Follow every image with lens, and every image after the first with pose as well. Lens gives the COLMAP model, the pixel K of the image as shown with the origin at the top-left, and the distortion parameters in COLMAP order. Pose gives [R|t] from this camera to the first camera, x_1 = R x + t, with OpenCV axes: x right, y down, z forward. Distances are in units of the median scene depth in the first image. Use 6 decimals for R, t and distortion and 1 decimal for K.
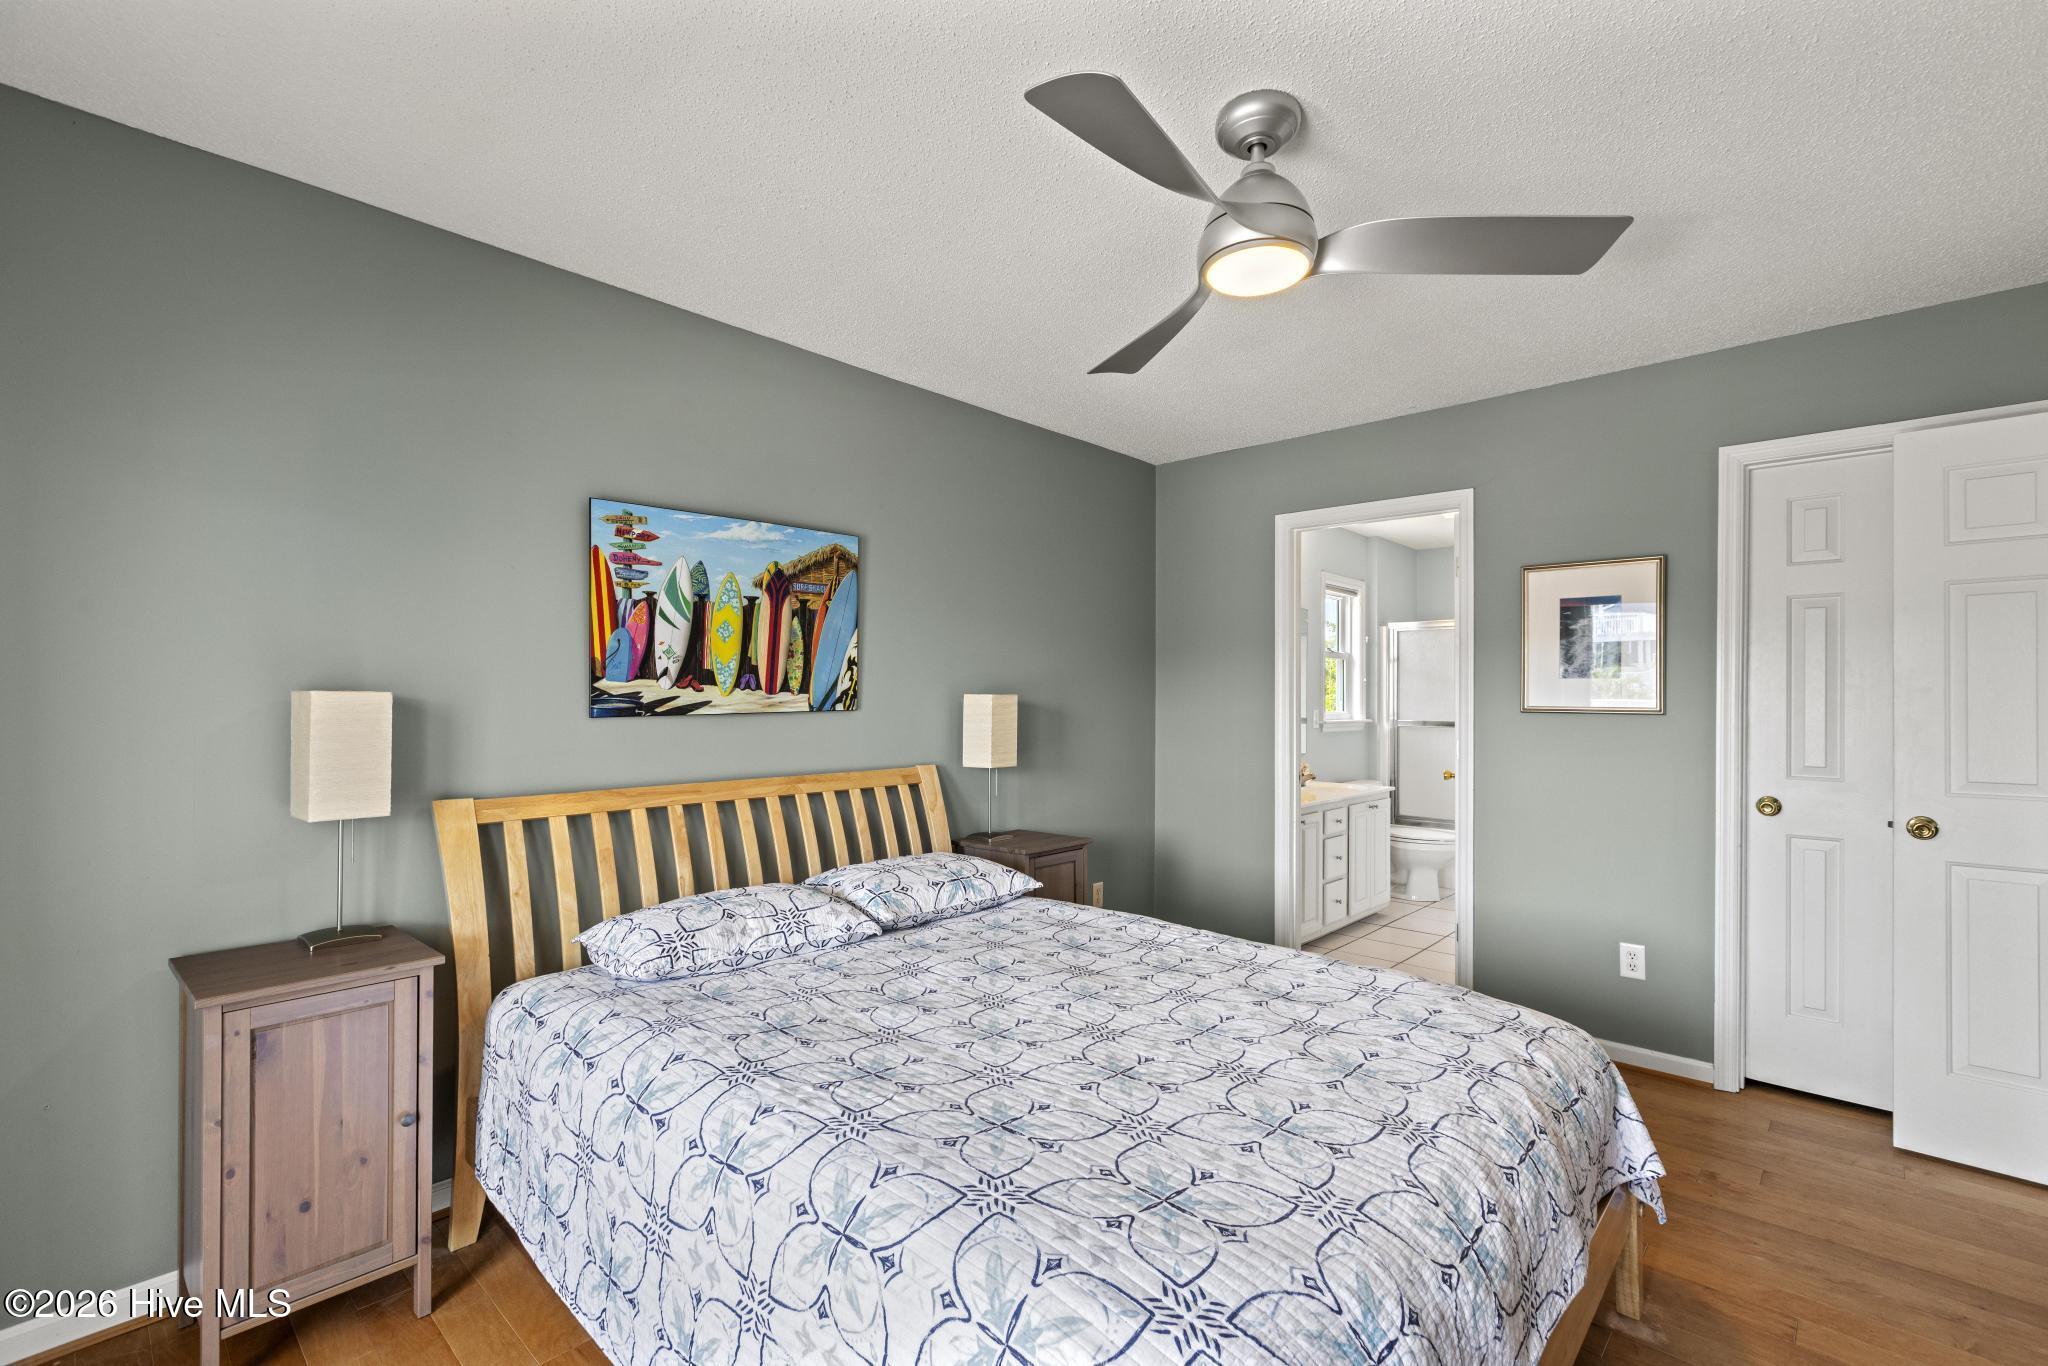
lens RADIAL K [[908.9, 0, 1027.9], [0, 908.9, 693.9], [0, 0, 1]] dist [-0.002201, -0.000069]
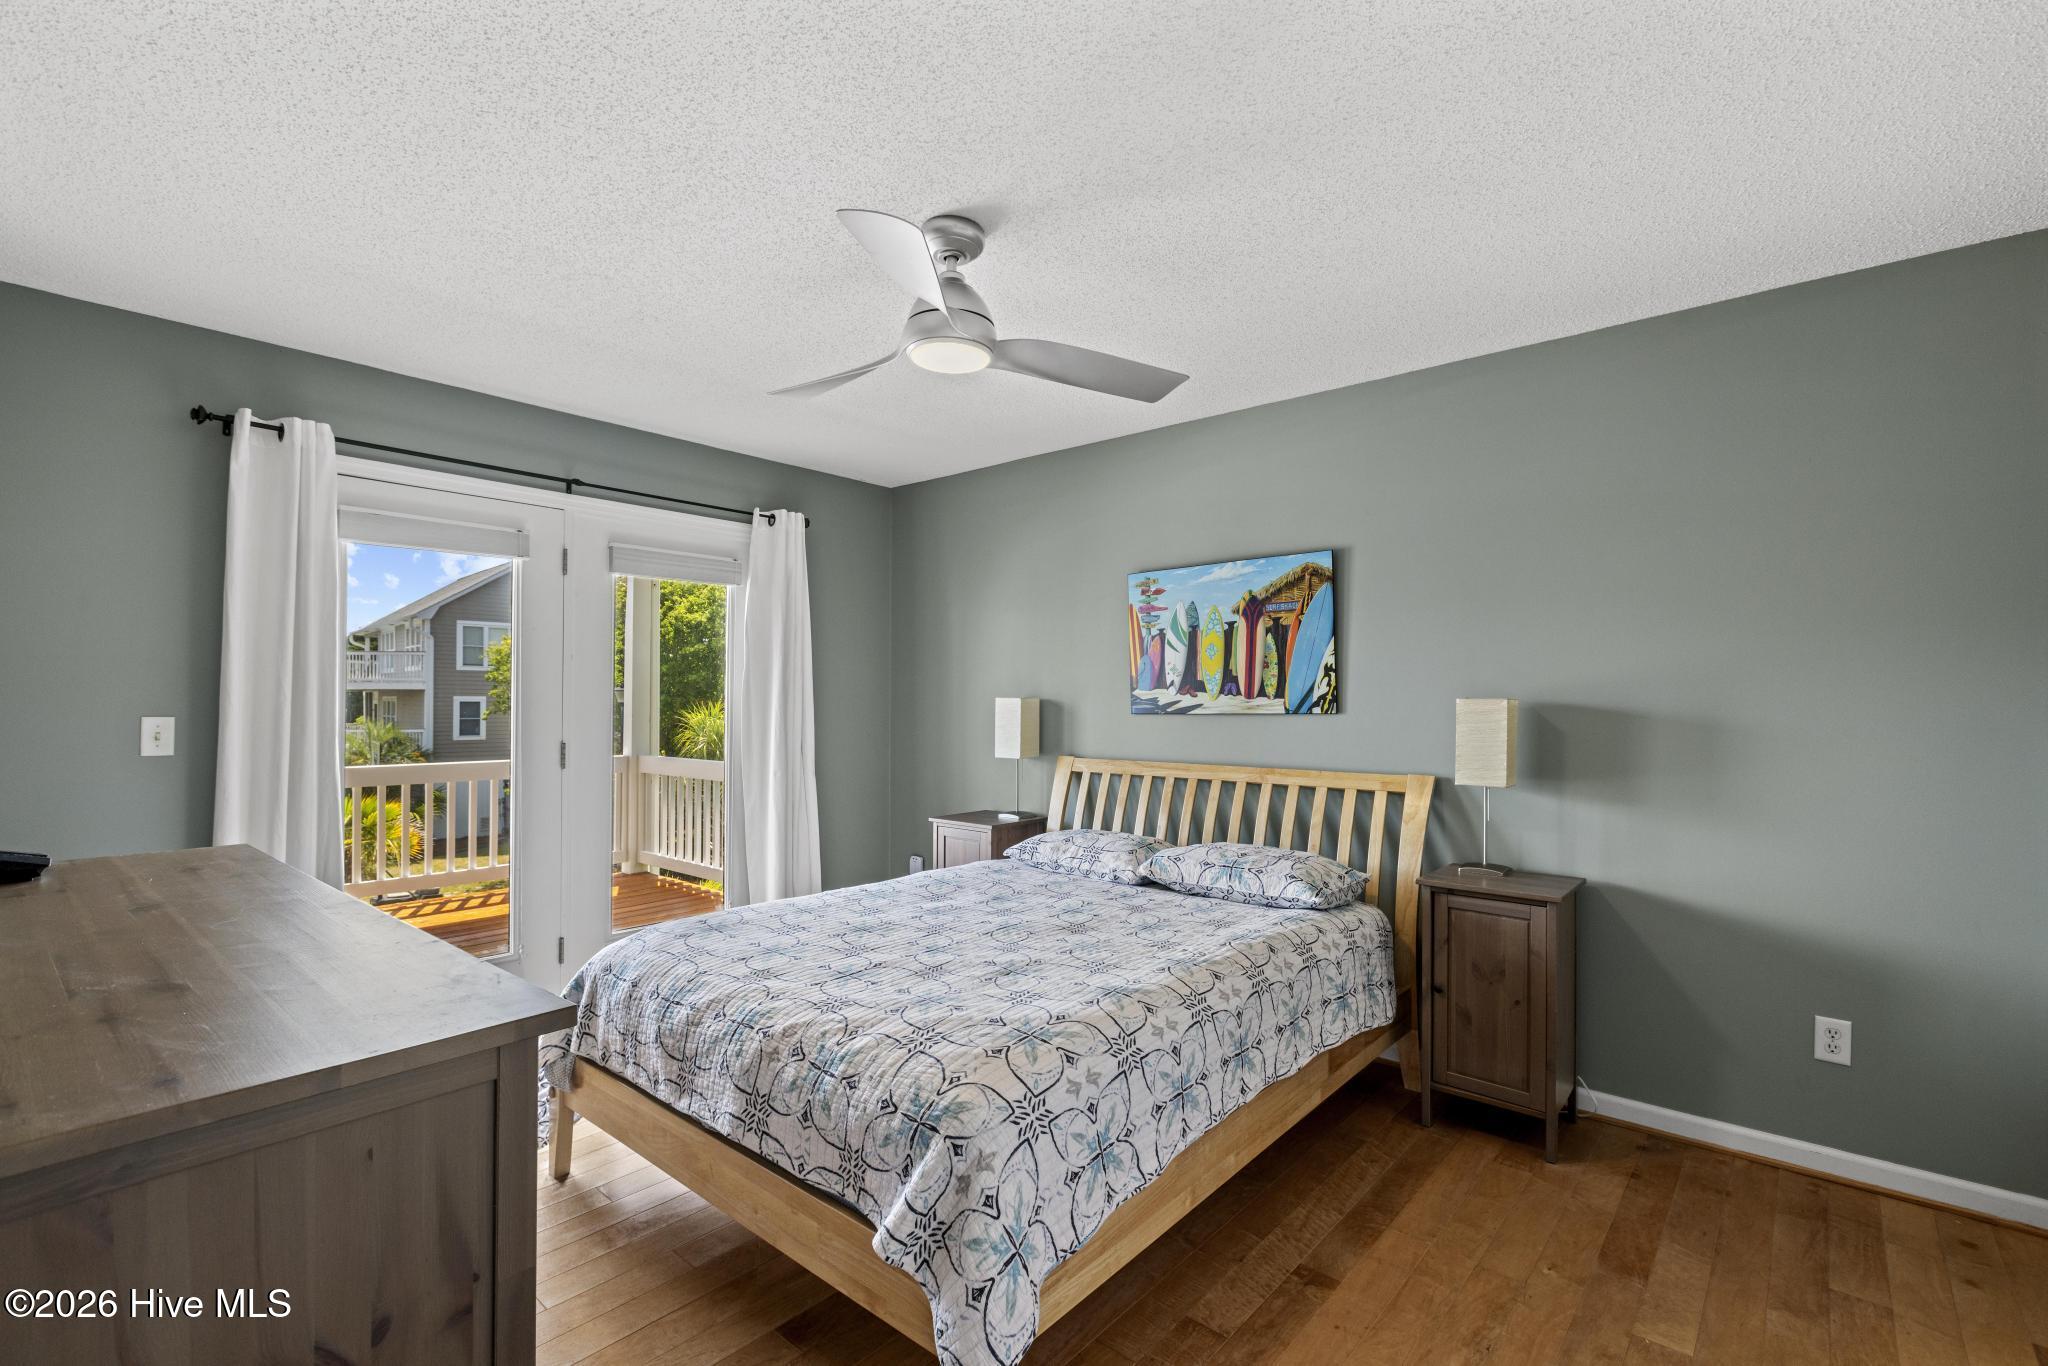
lens RADIAL K [[908.9, 0, 1027.9], [0, 908.9, 693.9], [0, 0, 1]] dist [-0.002201, -0.000069]
pose [[0.038963, -0.008029, -0.999208, 0.954183], [-0.000109, 0.999968, -0.008039, 0.003633], [0.999241, 0.000422, 0.038961, 0.671996]]
